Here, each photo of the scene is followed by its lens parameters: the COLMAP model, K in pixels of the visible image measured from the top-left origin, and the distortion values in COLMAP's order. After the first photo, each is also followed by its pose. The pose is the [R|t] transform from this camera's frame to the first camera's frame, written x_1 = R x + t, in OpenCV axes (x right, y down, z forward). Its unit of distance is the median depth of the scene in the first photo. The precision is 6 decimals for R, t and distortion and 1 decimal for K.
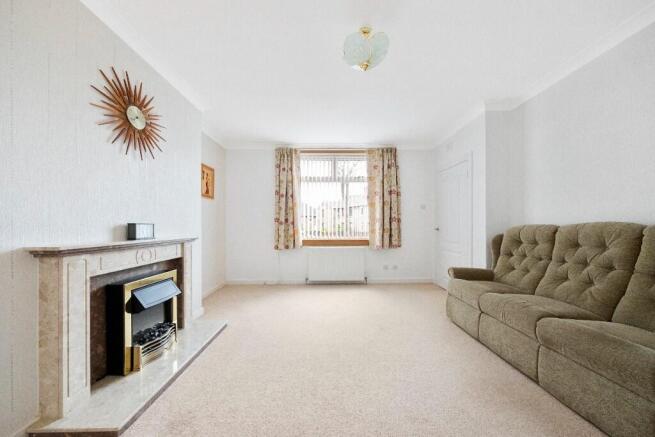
lens RADIAL K [[224.5, 0, 329.1], [0, 224.5, 223.3], [0, 0, 1]] dist [-0.000171, 0.000085]
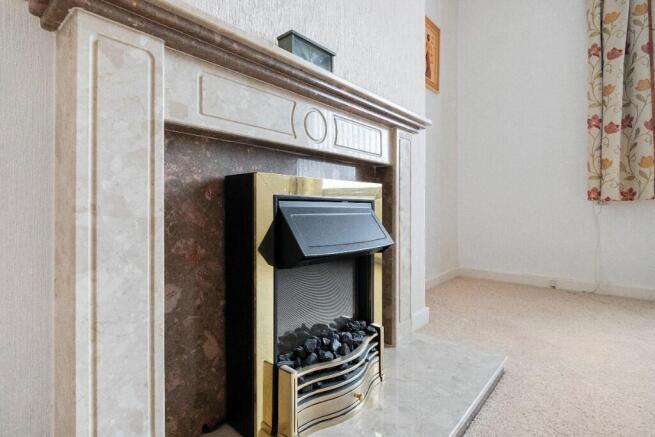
lens RADIAL K [[339.1, 0, 327.7], [0, 339.1, 206.1], [0, 0, 1]] dist [-0.003480, -0.000481]
pose [[0.752611, 0.002440, -0.658461, -0.246730], [-0.000941, 0.999996, 0.002630, 0.157228], [0.658465, -0.001360, 0.752610, 0.339493]]
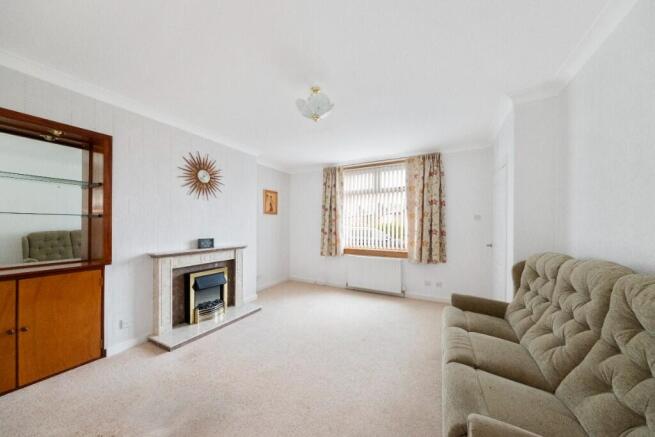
lens RADIAL K [[227.2, 0, 326.9], [0, 227.2, 223.1], [0, 0, 1]] dist [0.000180, 0.000015]
pose [[0.873131, 0.003532, -0.487473, 0.455889], [-0.002449, 0.999993, 0.002860, -0.070947], [0.487480, -0.001303, 0.873133, -0.029008]]
